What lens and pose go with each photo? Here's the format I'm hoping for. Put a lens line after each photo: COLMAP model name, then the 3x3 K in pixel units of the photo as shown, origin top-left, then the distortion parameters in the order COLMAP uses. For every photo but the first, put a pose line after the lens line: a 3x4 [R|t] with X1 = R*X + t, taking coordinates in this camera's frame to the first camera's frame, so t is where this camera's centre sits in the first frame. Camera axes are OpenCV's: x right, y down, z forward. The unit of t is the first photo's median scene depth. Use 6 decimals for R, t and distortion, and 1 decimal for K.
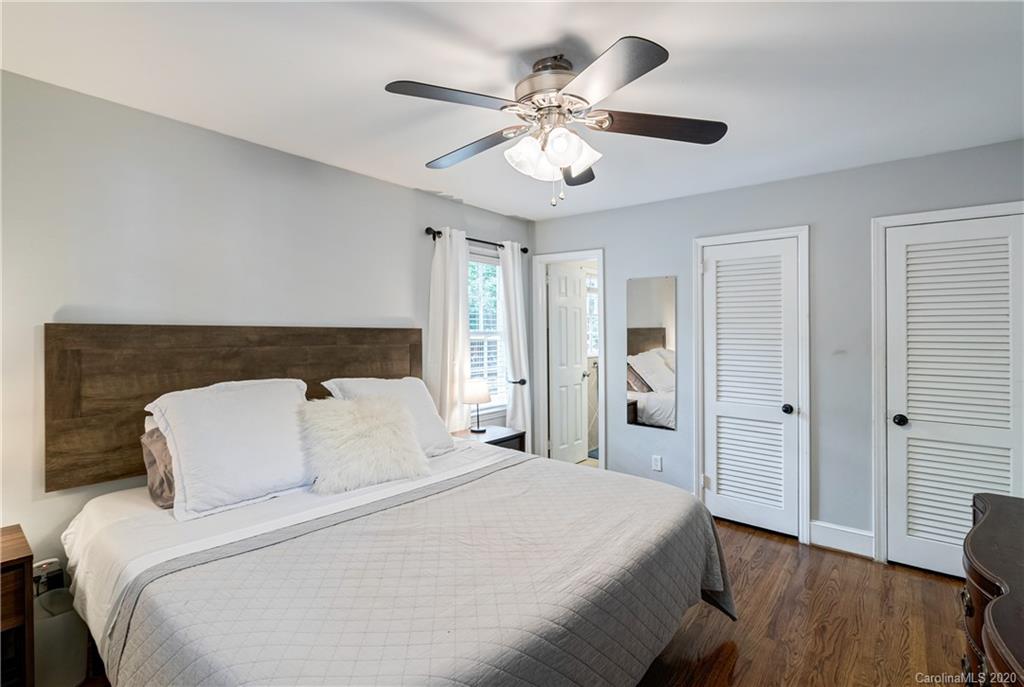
lens RADIAL K [[481.9, 0, 508.0], [0, 481.9, 332.7], [0, 0, 1]] dist [-0.000669, 0.000183]
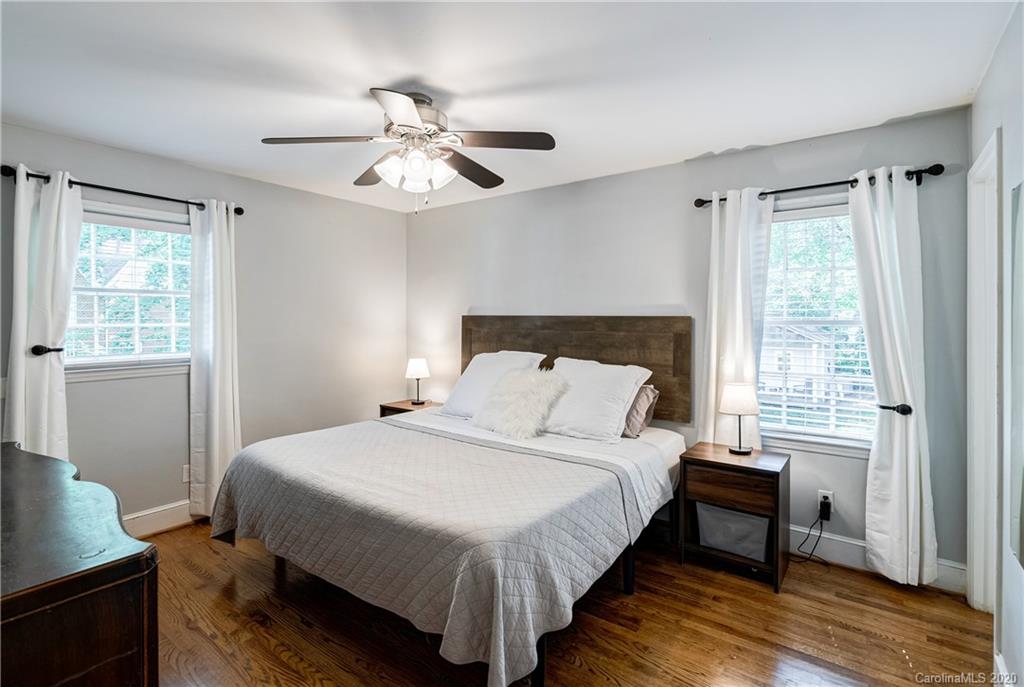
lens RADIAL K [[481.9, 0, 508.0], [0, 481.9, 332.7], [0, 0, 1]] dist [-0.000669, 0.000183]
pose [[0.053244, 0.028878, -0.998164, 0.749866], [-0.004046, 0.999580, 0.028703, -0.003089], [0.998573, 0.002510, 0.053338, 0.672328]]
